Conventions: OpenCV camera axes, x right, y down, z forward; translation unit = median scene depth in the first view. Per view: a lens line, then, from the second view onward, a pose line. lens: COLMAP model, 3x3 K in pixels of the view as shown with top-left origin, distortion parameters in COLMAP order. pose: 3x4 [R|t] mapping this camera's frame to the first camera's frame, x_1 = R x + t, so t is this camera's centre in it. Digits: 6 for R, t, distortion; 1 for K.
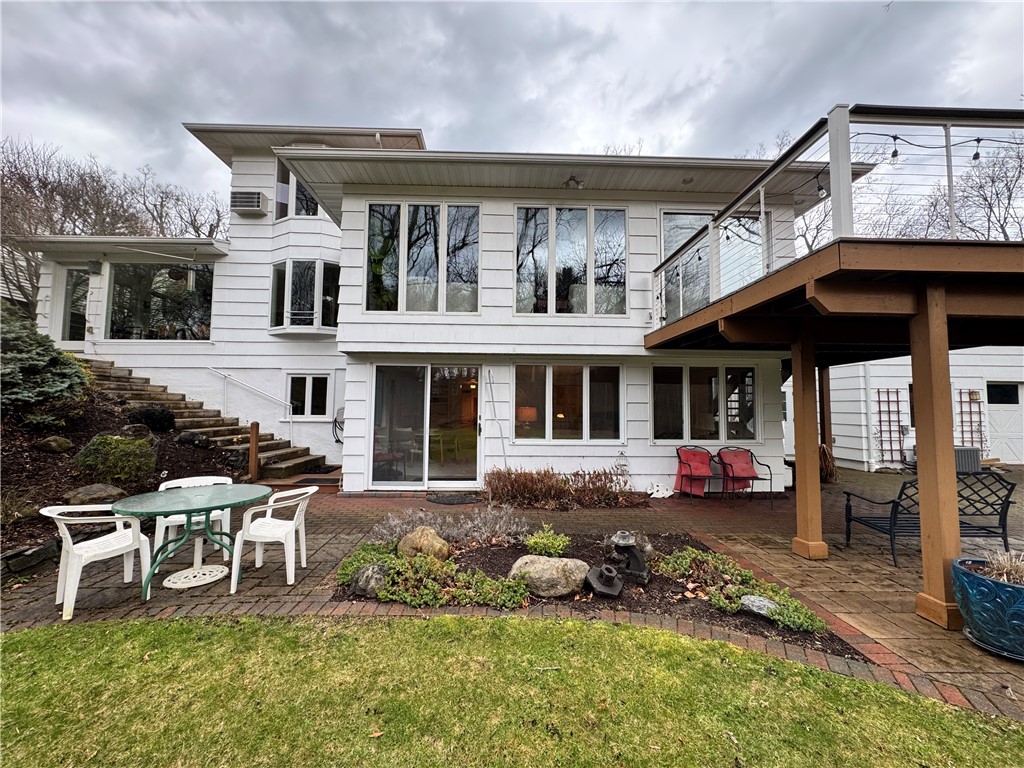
lens RADIAL K [[404.8, 0, 512.0], [0, 404.8, 384.0], [0, 0, 1]] dist [-0.001061, 0.000388]
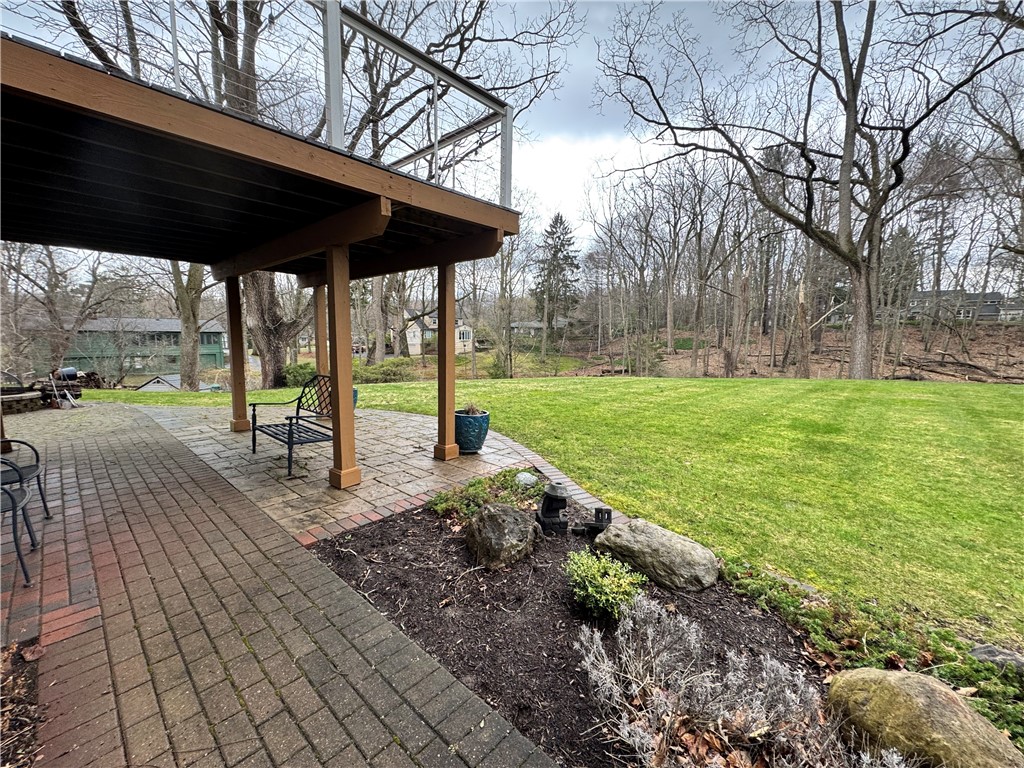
lens RADIAL K [[404.8, 0, 512.0], [0, 404.8, 384.0], [0, 0, 1]] dist [-0.001061, 0.000388]
pose [[-0.727476, -0.100166, 0.678783, -0.180486], [-0.062607, 0.994850, 0.079708, 0.109953], [-0.683271, 0.015489, -0.730000, 1.621837]]
